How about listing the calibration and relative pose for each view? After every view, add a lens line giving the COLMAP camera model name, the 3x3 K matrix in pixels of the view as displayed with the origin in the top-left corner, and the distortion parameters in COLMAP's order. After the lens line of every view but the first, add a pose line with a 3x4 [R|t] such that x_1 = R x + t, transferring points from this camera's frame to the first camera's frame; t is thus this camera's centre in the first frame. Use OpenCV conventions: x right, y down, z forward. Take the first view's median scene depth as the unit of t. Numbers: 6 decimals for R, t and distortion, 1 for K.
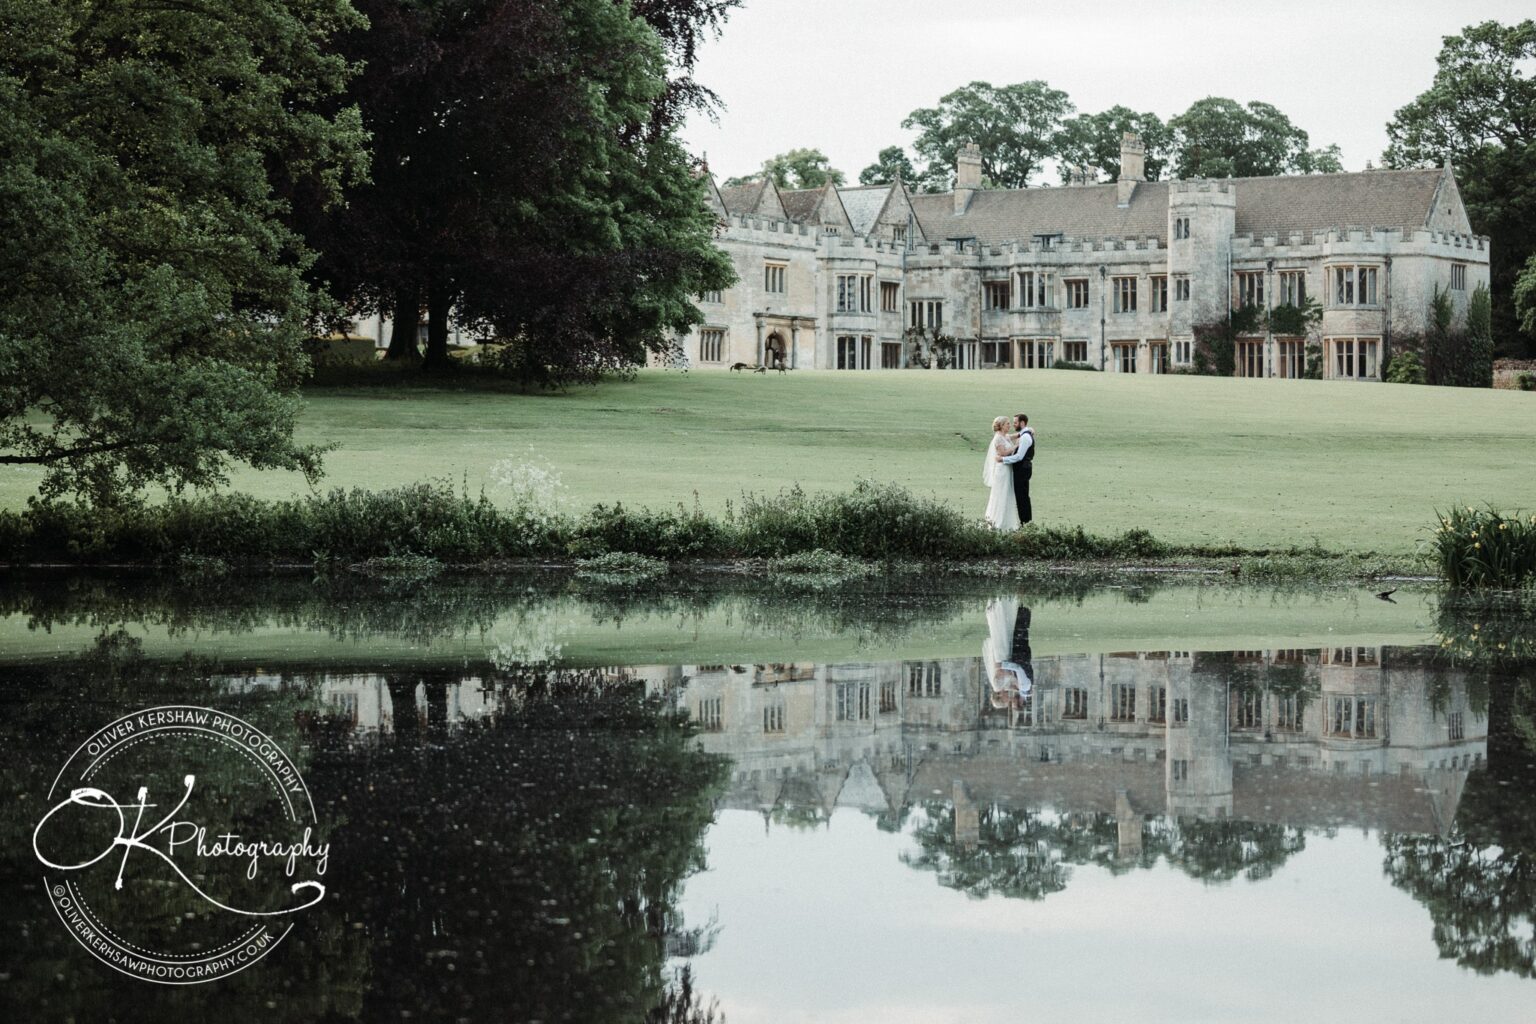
lens RADIAL K [[3128.8, 0, 768.0], [0, 3128.8, 512.0], [0, 0, 1]] dist [-0.295673, -0.039355]
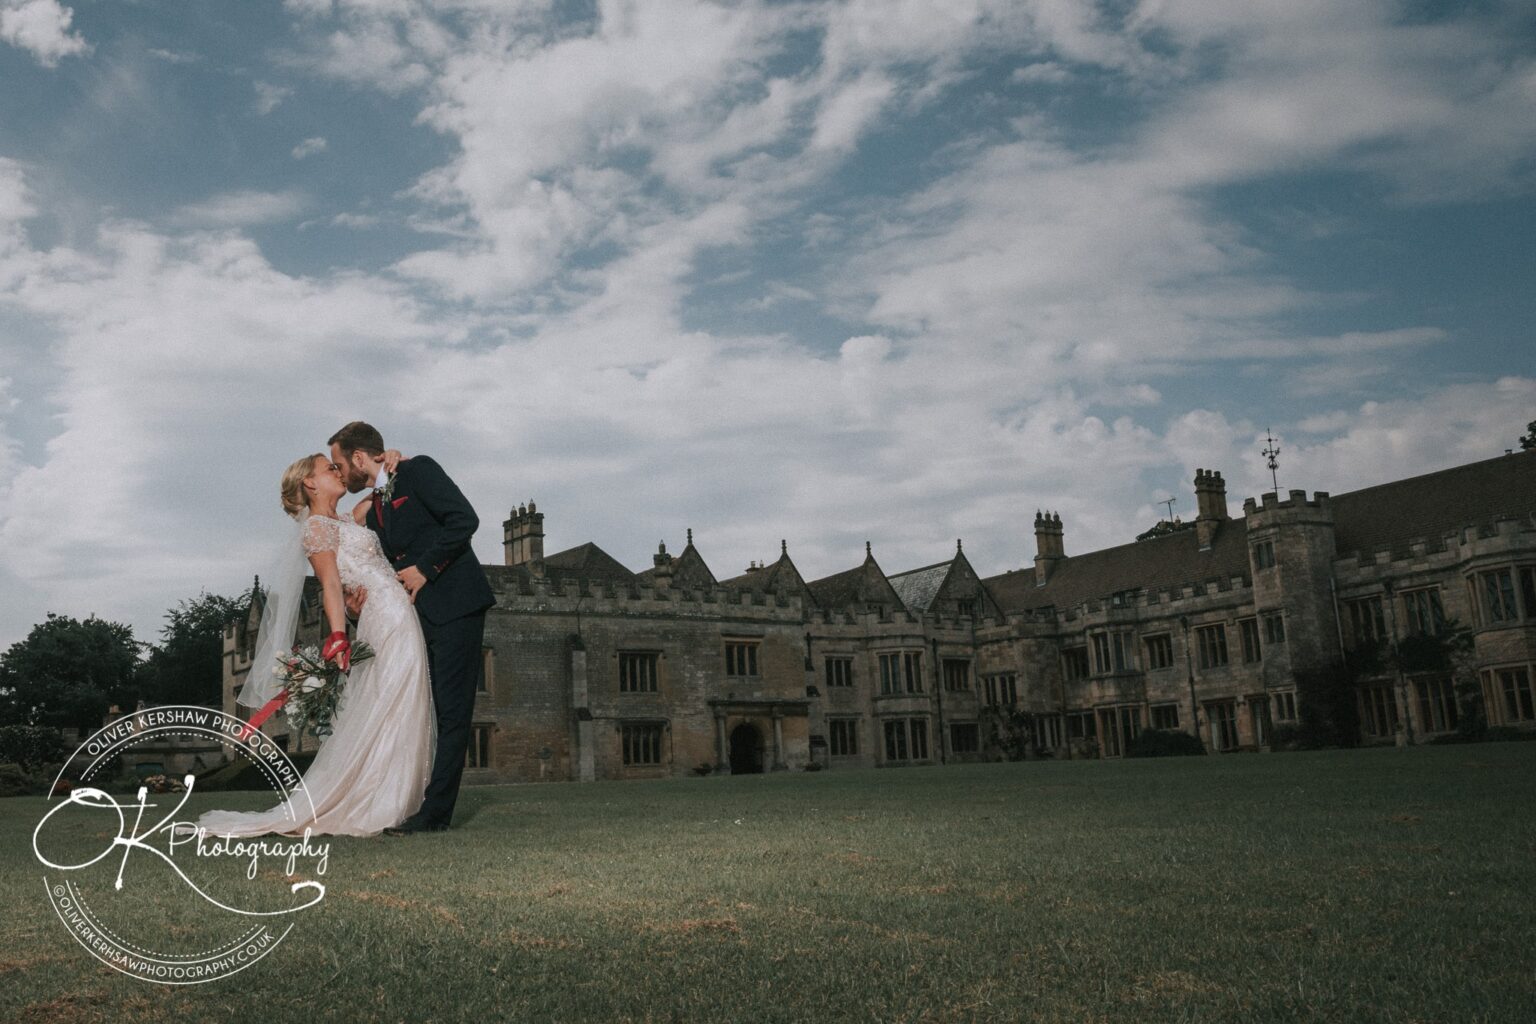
lens RADIAL K [[1312.5, 0, 767.9], [0, 1312.5, 543.4], [0, 0, 1]] dist [0.002887, 0.015292]
pose [[0.943226, -0.120131, -0.309667, 0.114783], [0.054163, 0.975454, -0.213436, -0.026747], [0.327707, 0.184546, 0.926580, 0.619023]]
